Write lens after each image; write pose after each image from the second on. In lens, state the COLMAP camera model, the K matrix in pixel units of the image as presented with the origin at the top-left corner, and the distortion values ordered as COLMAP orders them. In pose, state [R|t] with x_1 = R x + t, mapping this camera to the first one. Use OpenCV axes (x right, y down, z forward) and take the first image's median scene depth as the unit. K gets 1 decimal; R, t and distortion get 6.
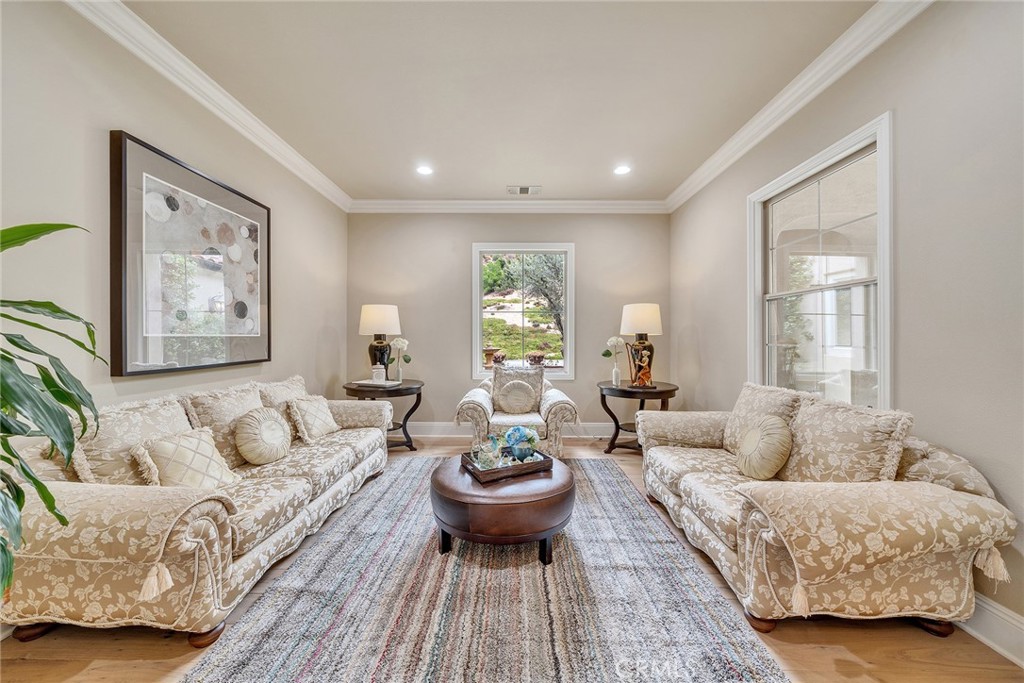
lens RADIAL K [[355.3, 0, 511.5], [0, 355.3, 338.2], [0, 0, 1]] dist [-0.007185, 0.000101]
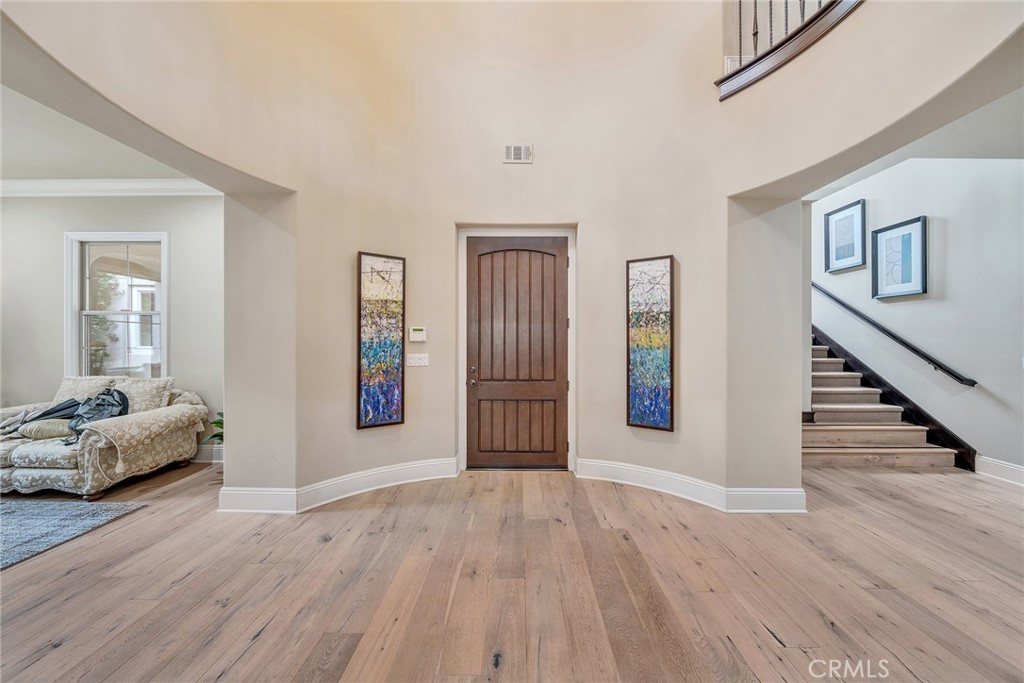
lens RADIAL K [[347.7, 0, 511.6], [0, 347.7, 337.1], [0, 0, 1]] dist [-0.008438, 0.000088]
pose [[0.005196, 0.001063, 0.999986, -0.785646], [-0.003395, 0.999994, -0.001046, -0.035918], [-0.999981, -0.003390, 0.005200, -0.868107]]
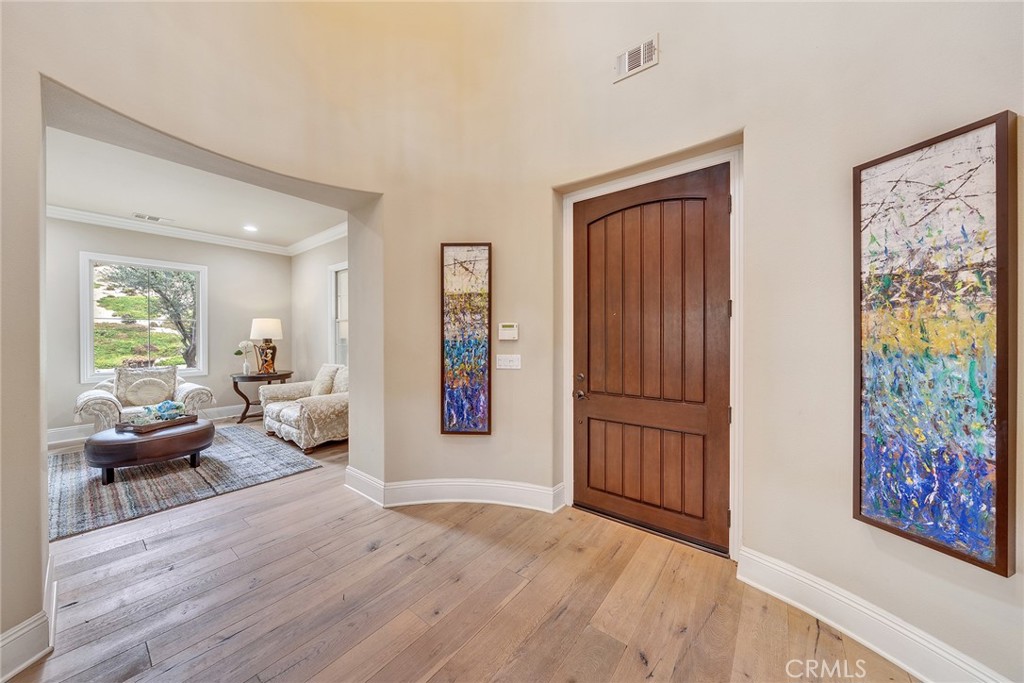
lens RADIAL K [[340.3, 0, 504.7], [0, 340.3, 339.7], [0, 0, 1]] dist [-0.007349, -0.000146]
pose [[0.609593, -0.008682, 0.792667, -0.278341], [0.003646, 0.999960, 0.008148, -0.028462], [-0.792706, -0.002077, 0.609601, -1.199381]]
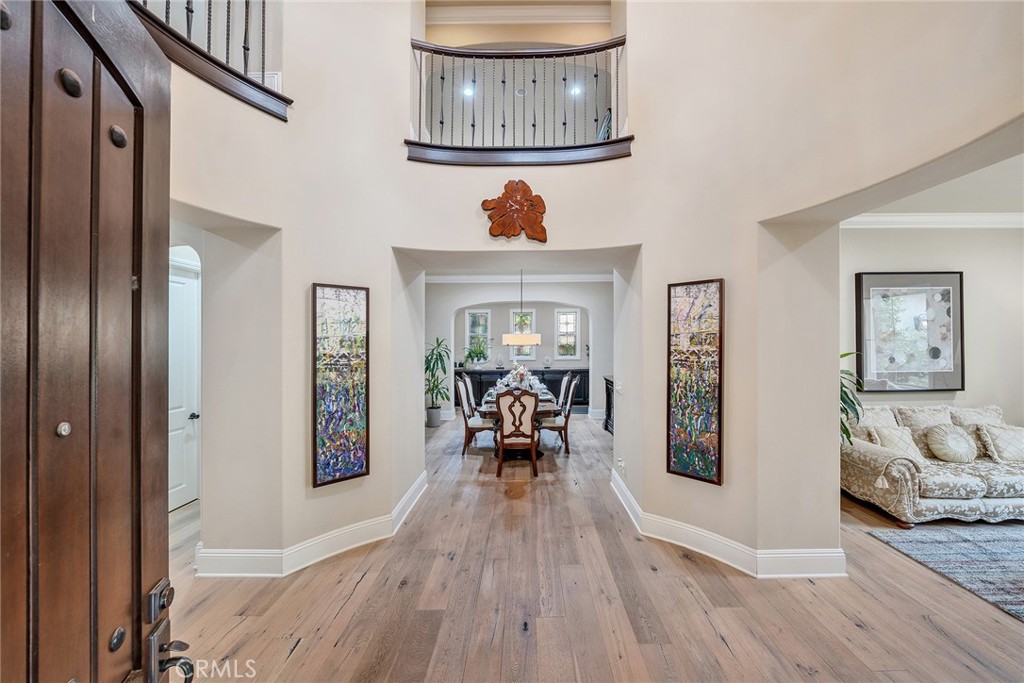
lens RADIAL K [[354.3, 0, 529.6], [0, 354.3, 338.8], [0, 0, 1]] dist [-0.007169, 0.000093]
pose [[0.019300, -0.007144, -0.999788, 0.789208], [0.002888, 0.999971, -0.007089, -0.168225], [0.999810, -0.002750, 0.019320, -0.844435]]
